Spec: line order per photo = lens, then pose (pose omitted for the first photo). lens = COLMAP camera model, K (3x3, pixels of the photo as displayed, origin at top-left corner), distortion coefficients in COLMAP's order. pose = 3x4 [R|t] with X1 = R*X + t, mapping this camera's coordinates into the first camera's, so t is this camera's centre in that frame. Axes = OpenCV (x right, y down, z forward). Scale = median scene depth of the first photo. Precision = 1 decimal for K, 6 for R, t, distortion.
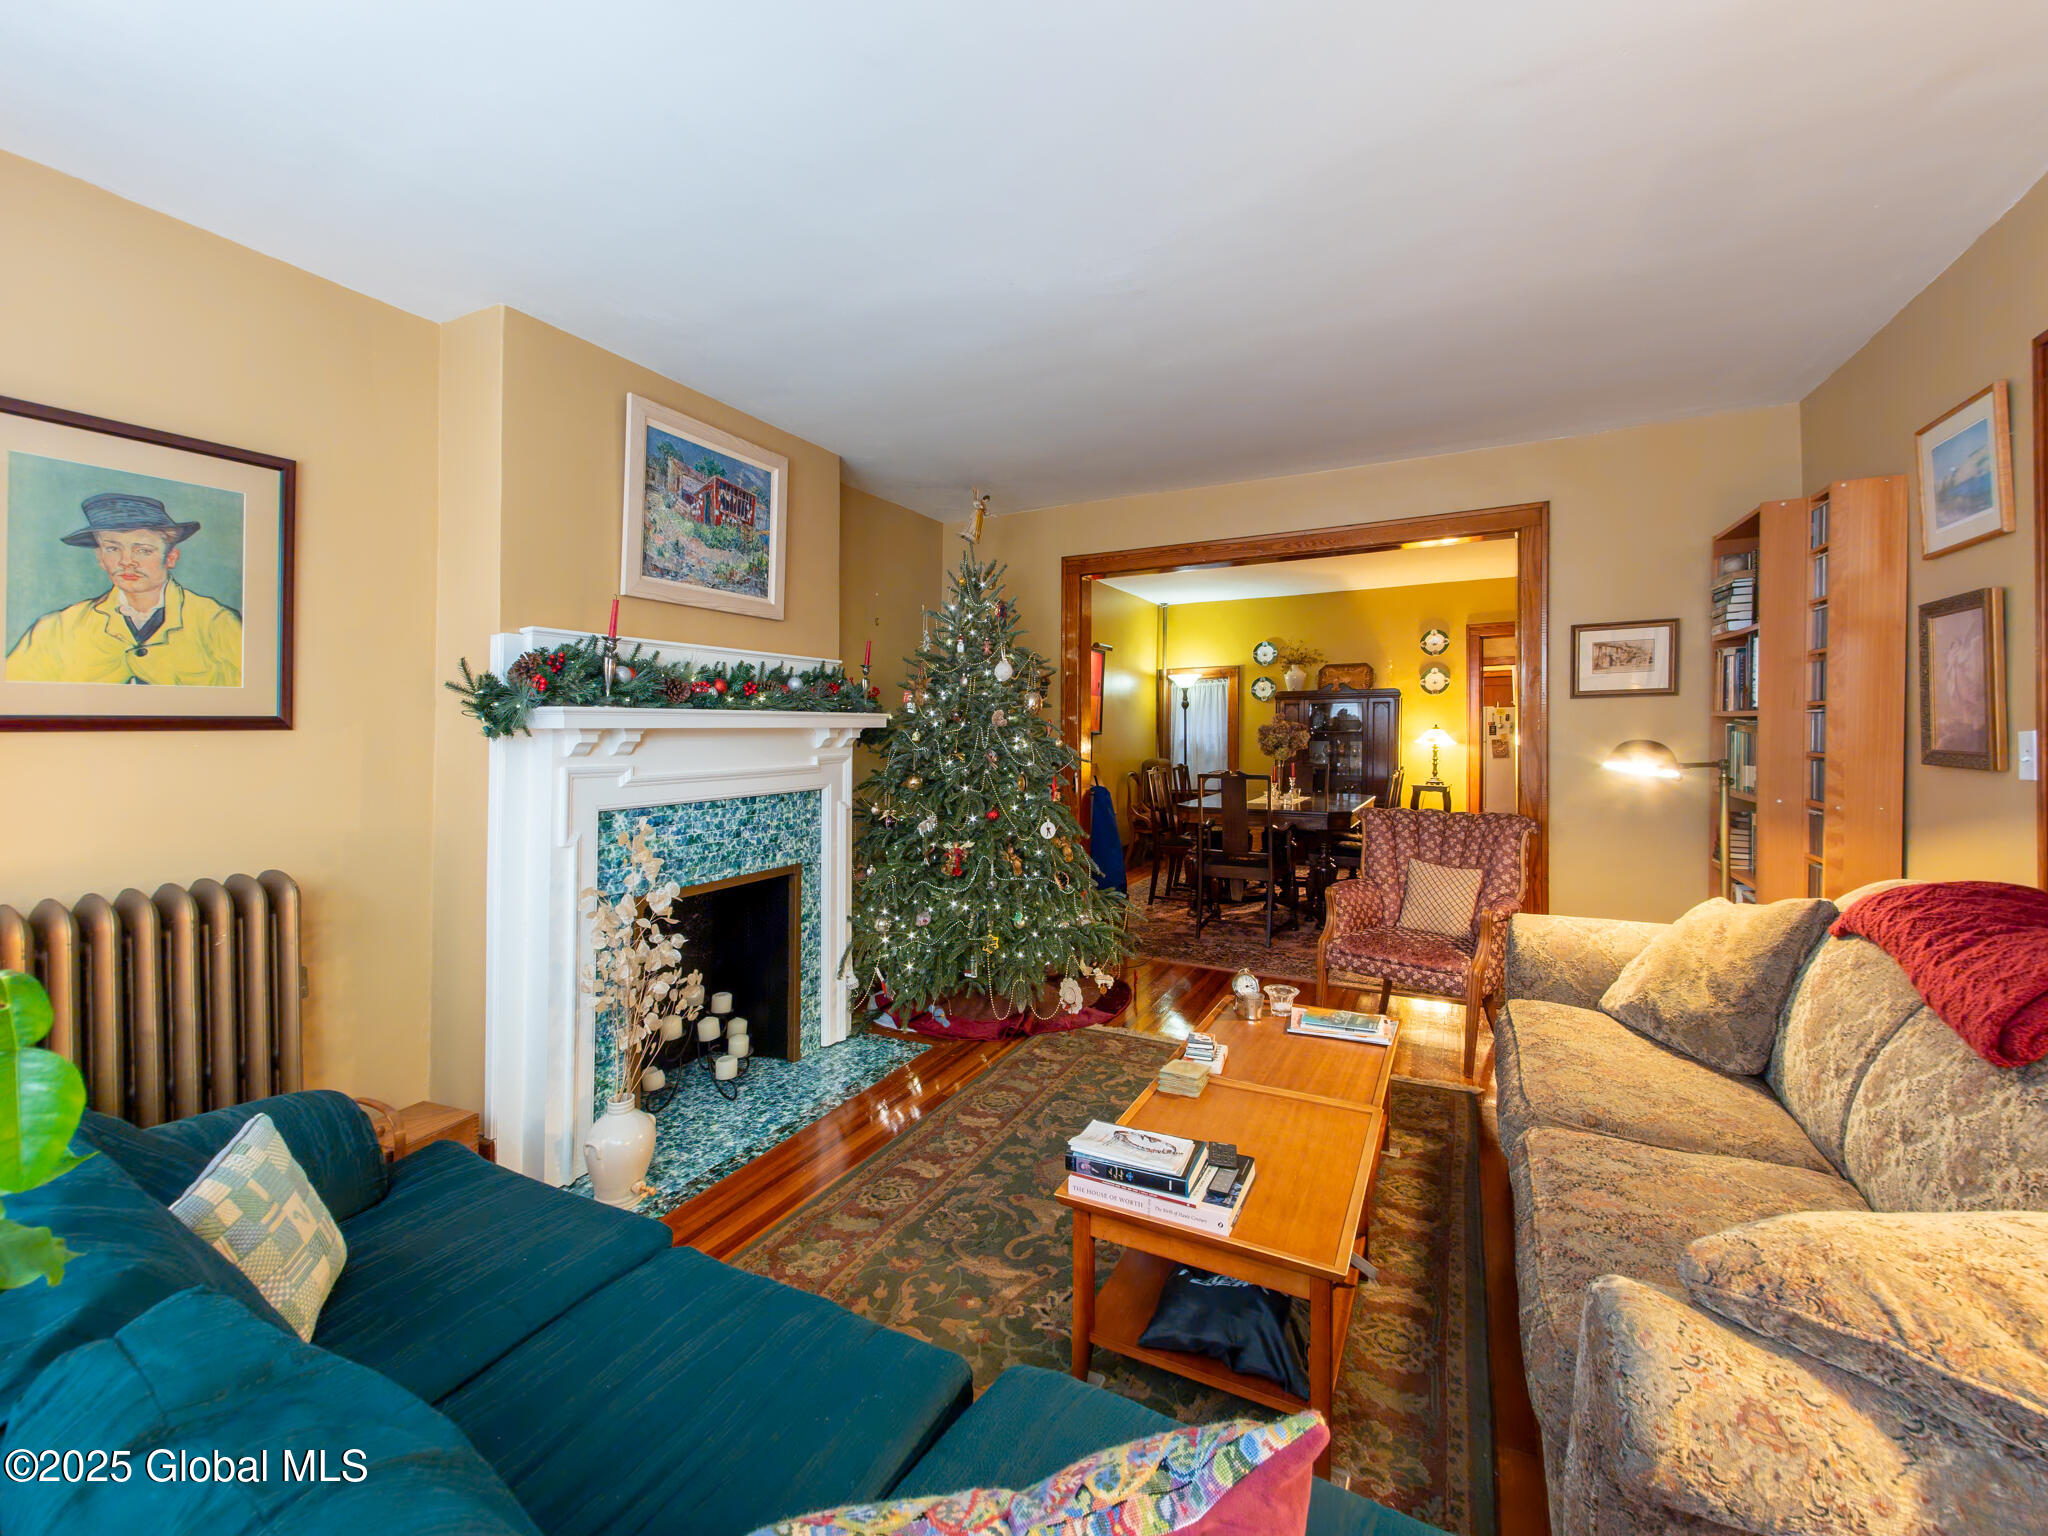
lens RADIAL K [[819.7, 0, 1027.8], [0, 819.7, 758.3], [0, 0, 1]] dist [-0.000217, -0.000145]
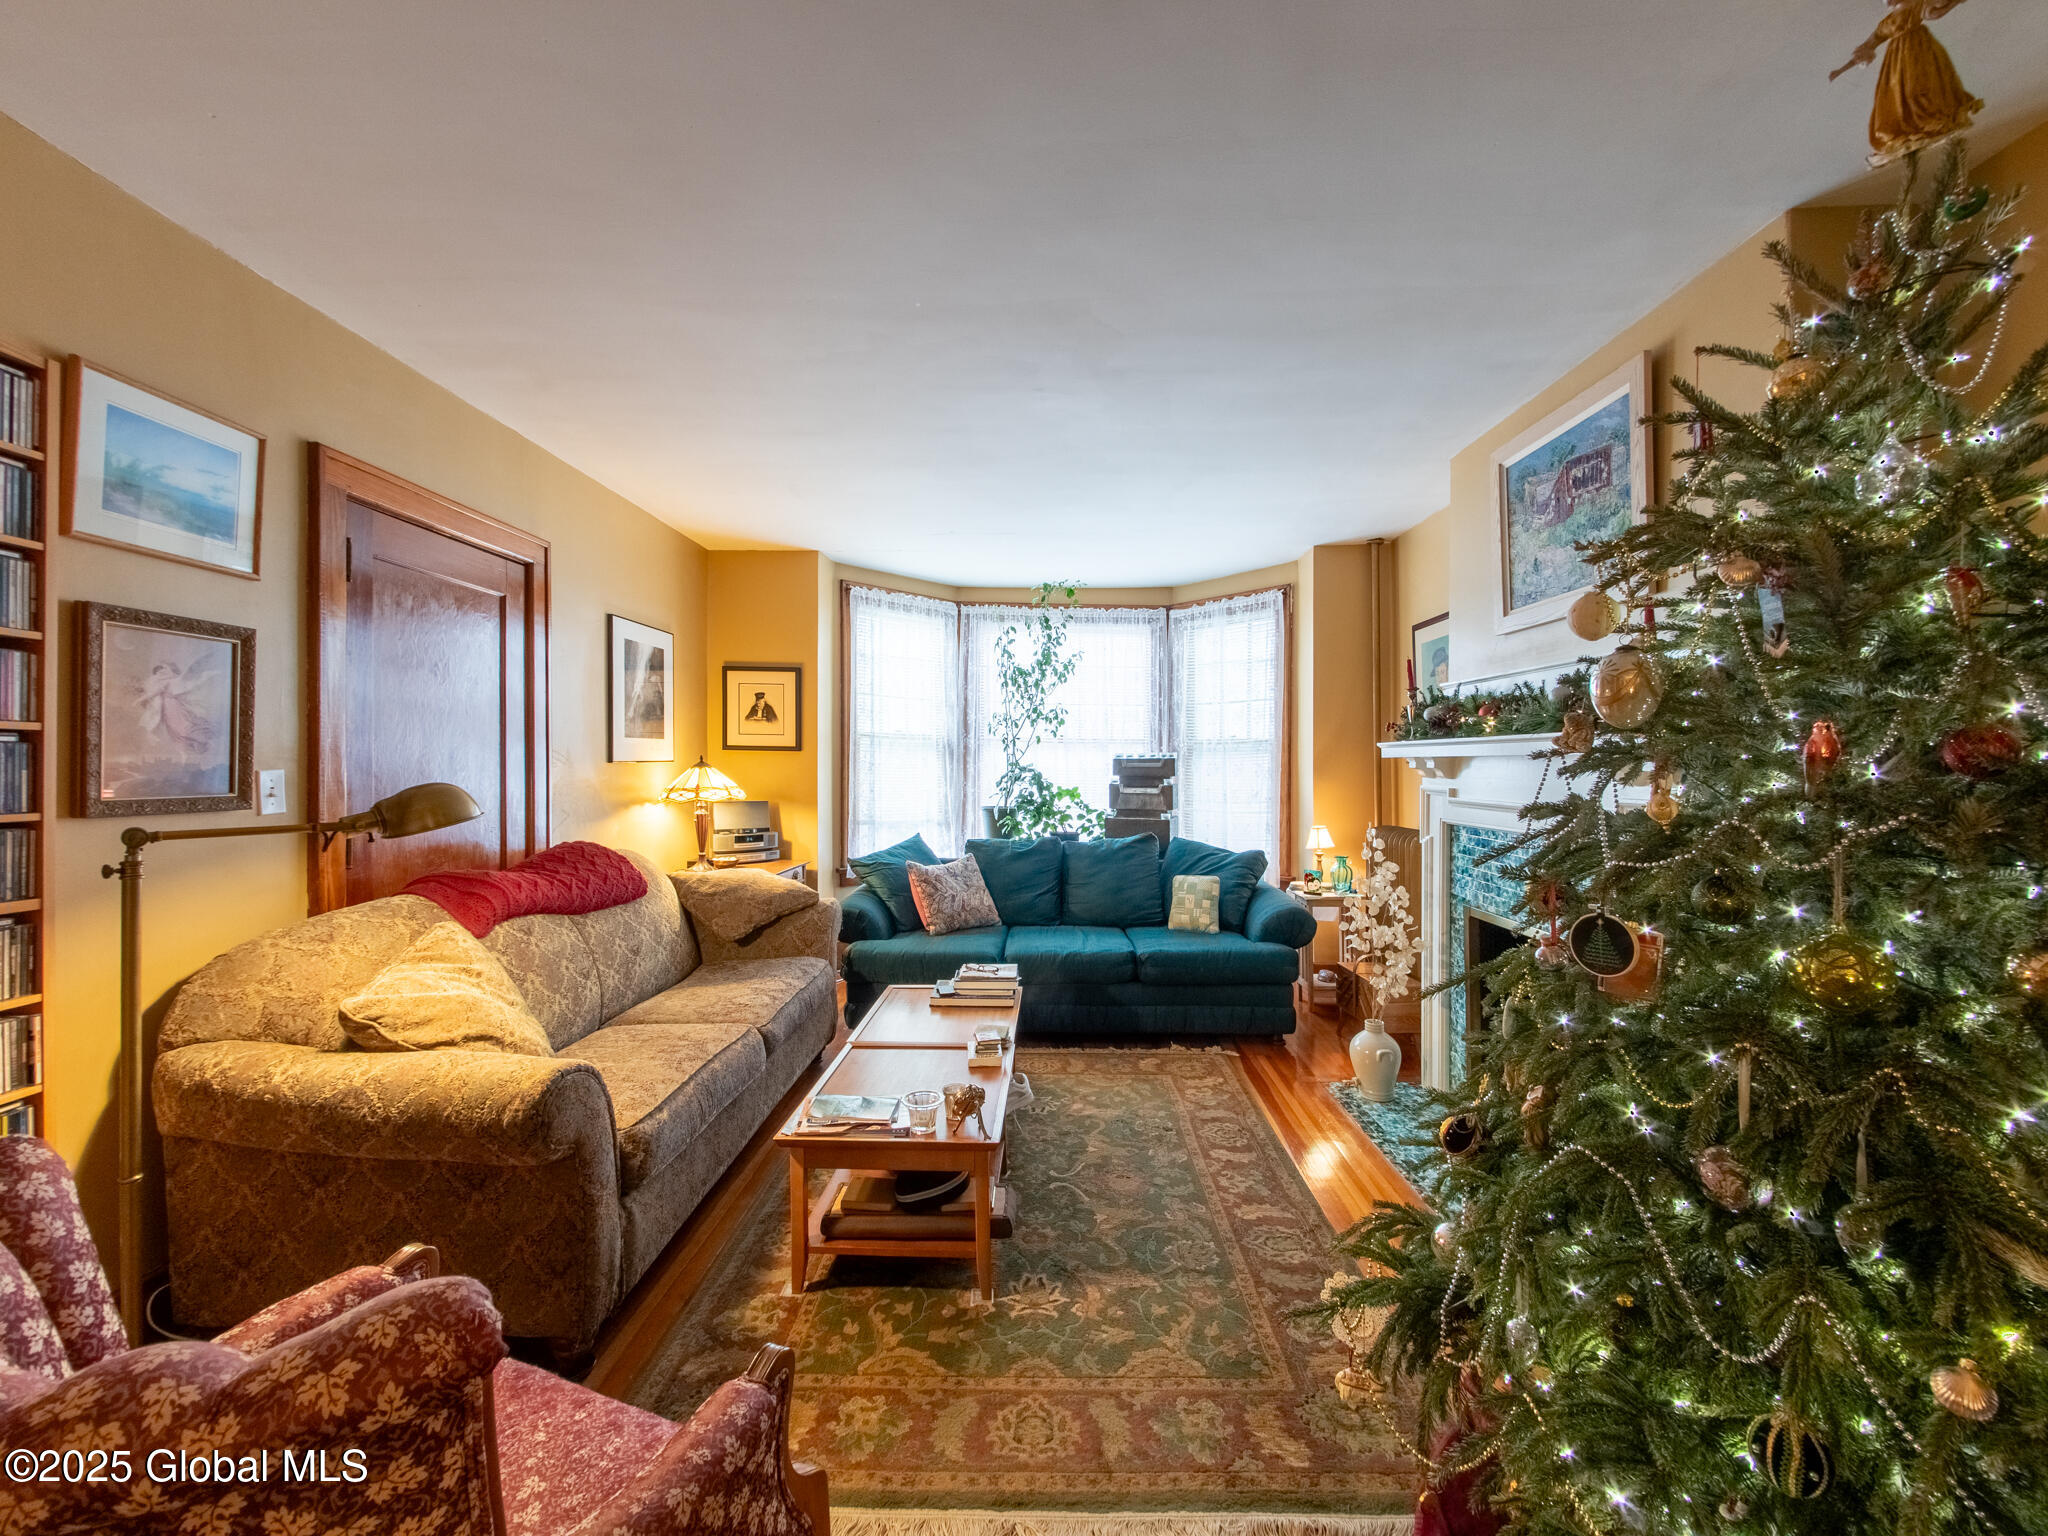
lens RADIAL K [[819.7, 0, 1027.8], [0, 819.7, 758.3], [0, 0, 1]] dist [-0.000217, -0.000145]
pose [[-0.899571, 0.000407, -0.436775, 0.543930], [-0.013839, 0.999471, 0.029434, -0.056756], [0.436556, 0.032523, -0.899089, 1.680055]]
